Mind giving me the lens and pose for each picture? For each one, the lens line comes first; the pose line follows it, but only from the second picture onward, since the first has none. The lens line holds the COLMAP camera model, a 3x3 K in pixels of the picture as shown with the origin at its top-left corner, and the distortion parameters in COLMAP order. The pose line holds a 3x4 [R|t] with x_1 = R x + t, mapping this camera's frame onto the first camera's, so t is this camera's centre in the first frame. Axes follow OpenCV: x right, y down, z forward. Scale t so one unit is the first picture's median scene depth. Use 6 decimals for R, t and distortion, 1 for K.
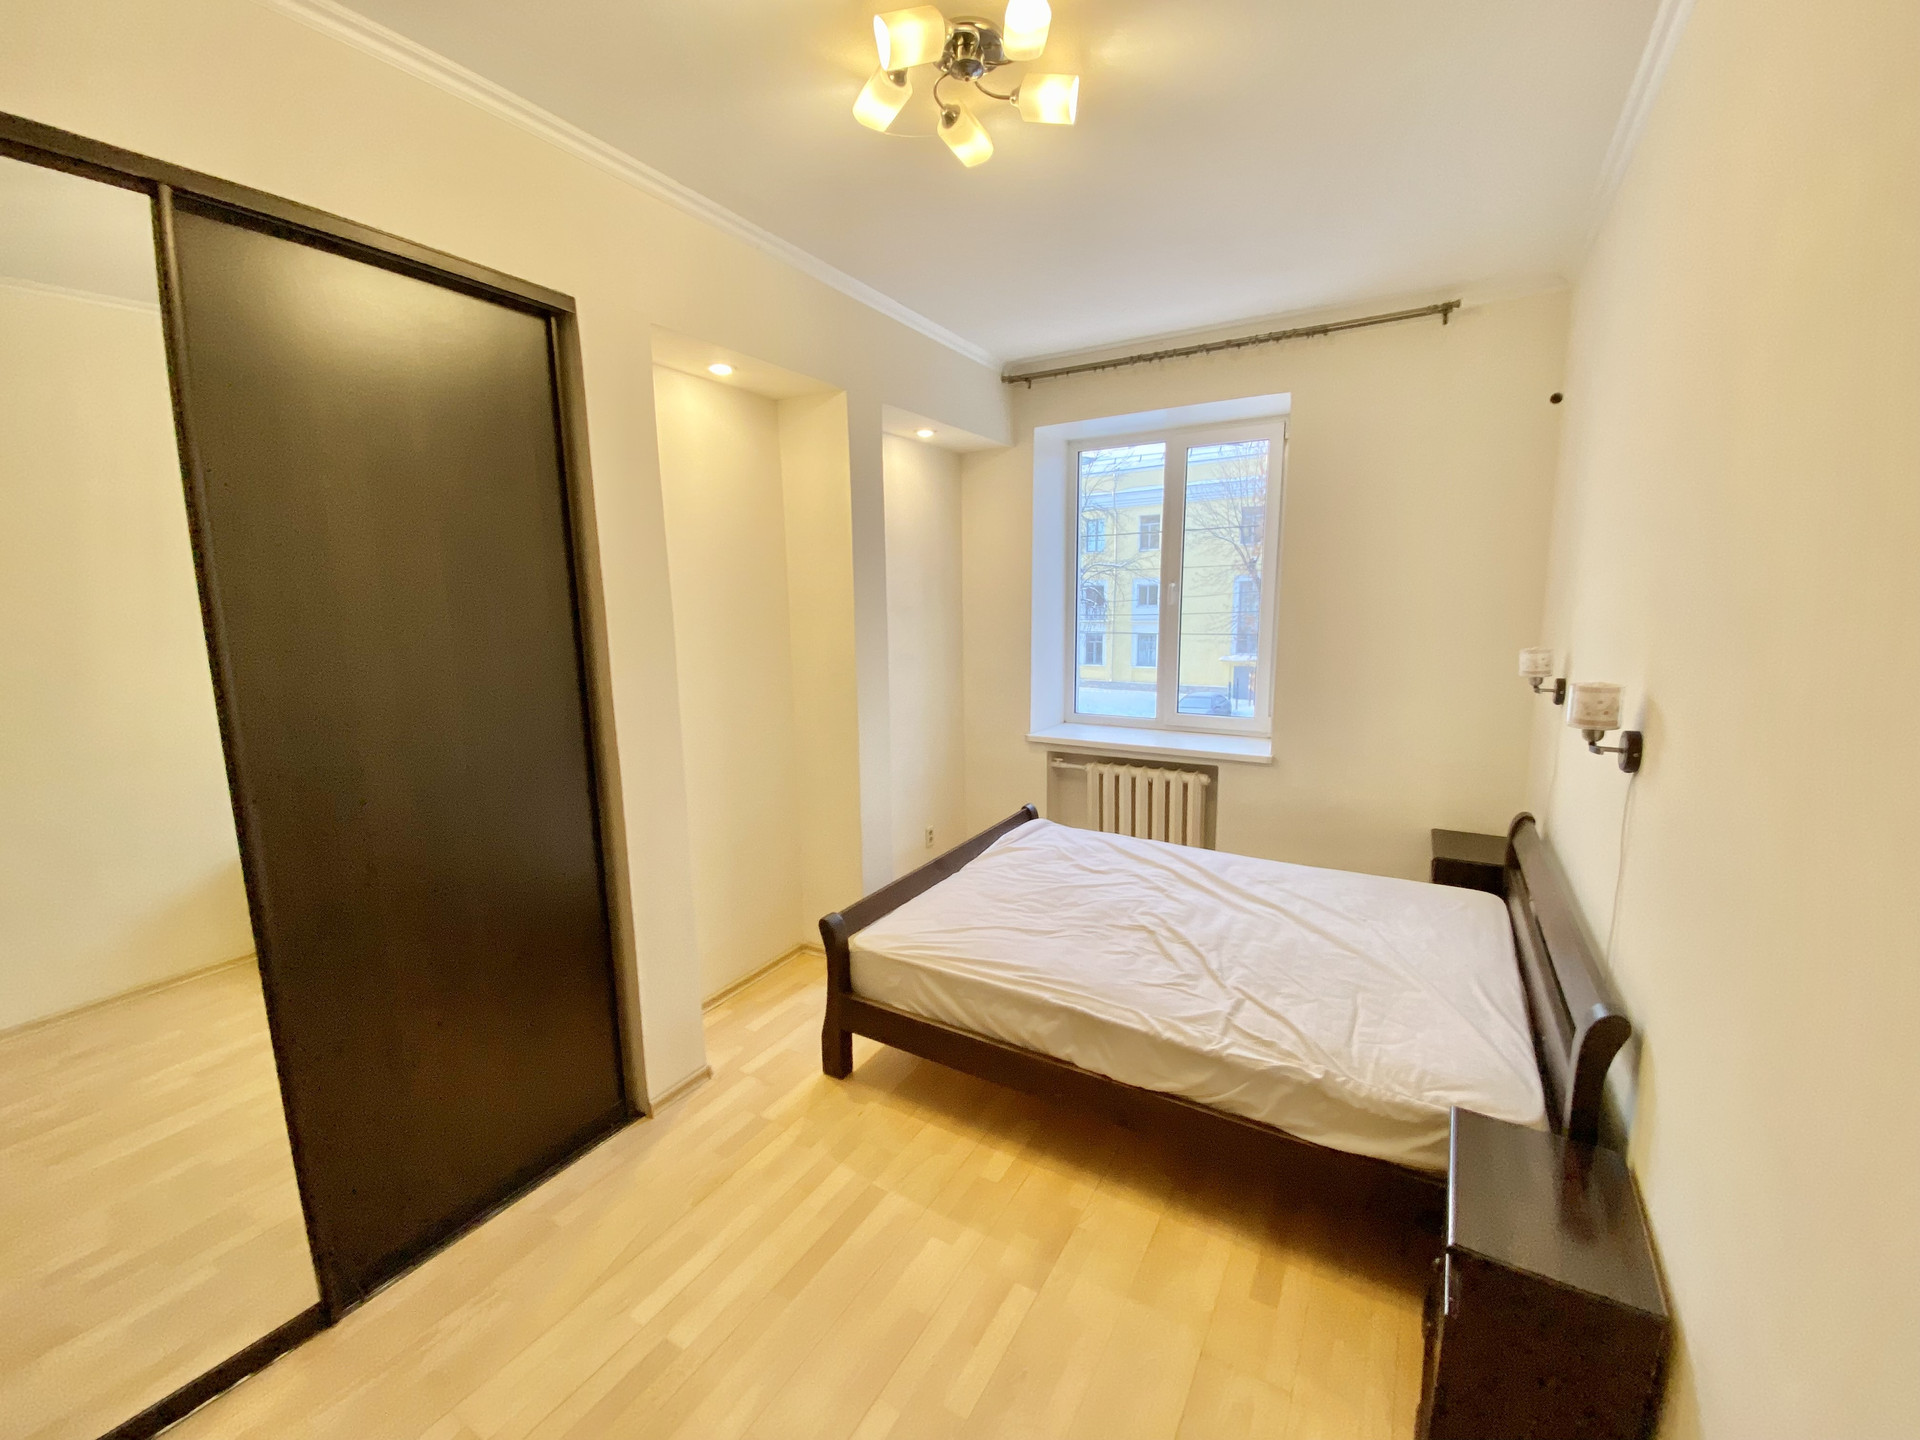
lens RADIAL K [[782.9, 0, 957.3], [0, 782.9, 713.9], [0, 0, 1]] dist [0.033549, -0.027410]
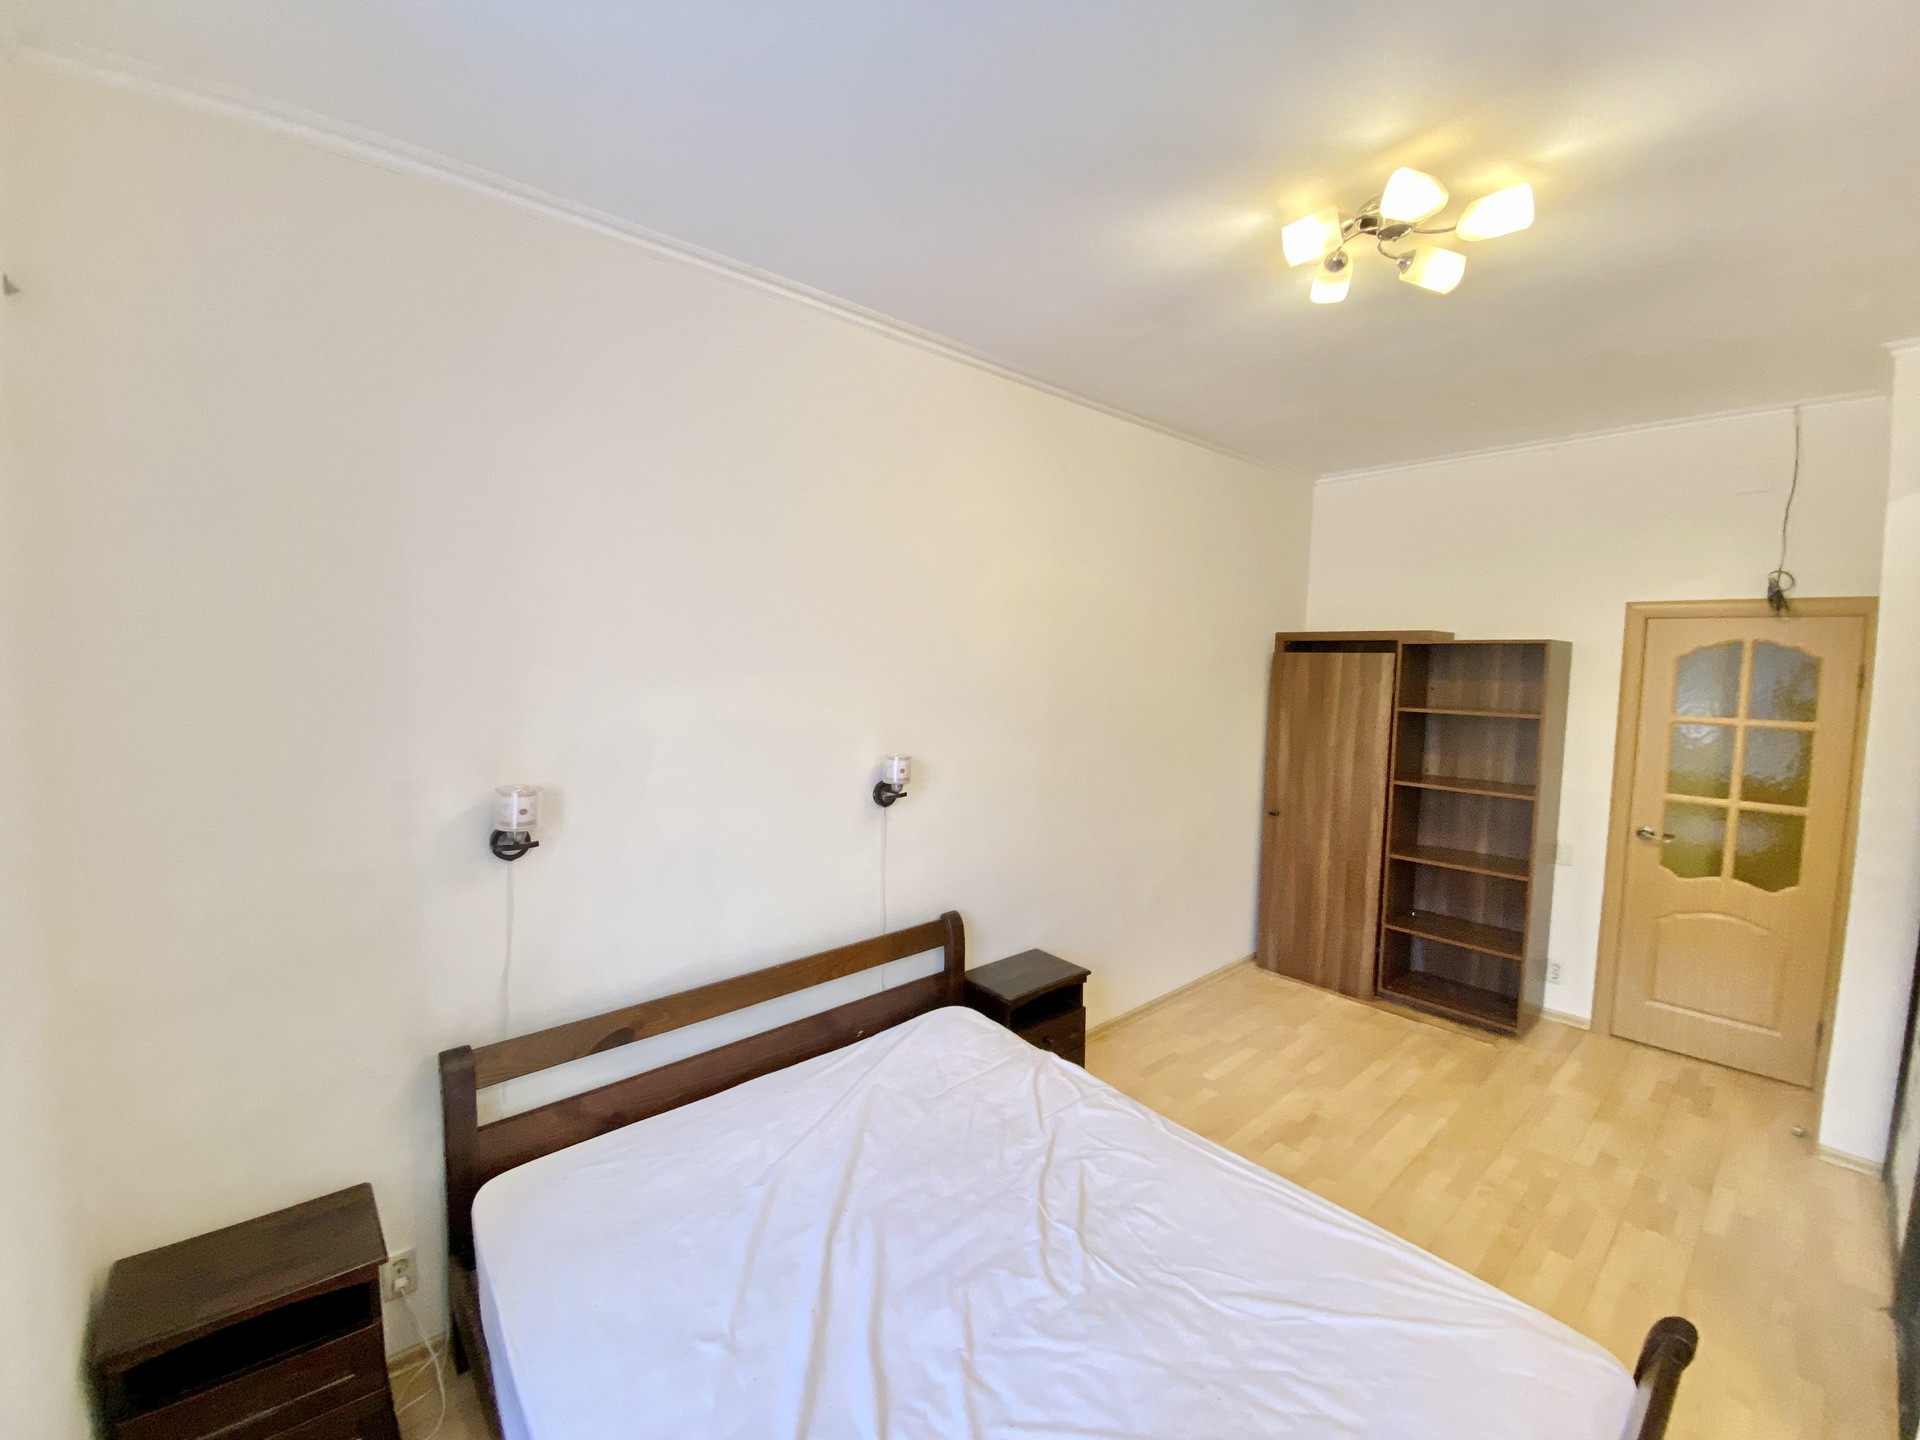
lens RADIAL K [[782.9, 0, 957.3], [0, 782.9, 713.9], [0, 0, 1]] dist [0.033549, -0.027410]
pose [[-0.951692, -0.027968, 0.305777, 0.160425], [0.041609, 0.974910, 0.218674, -0.293816], [-0.304221, 0.220834, -0.926651, 1.578688]]
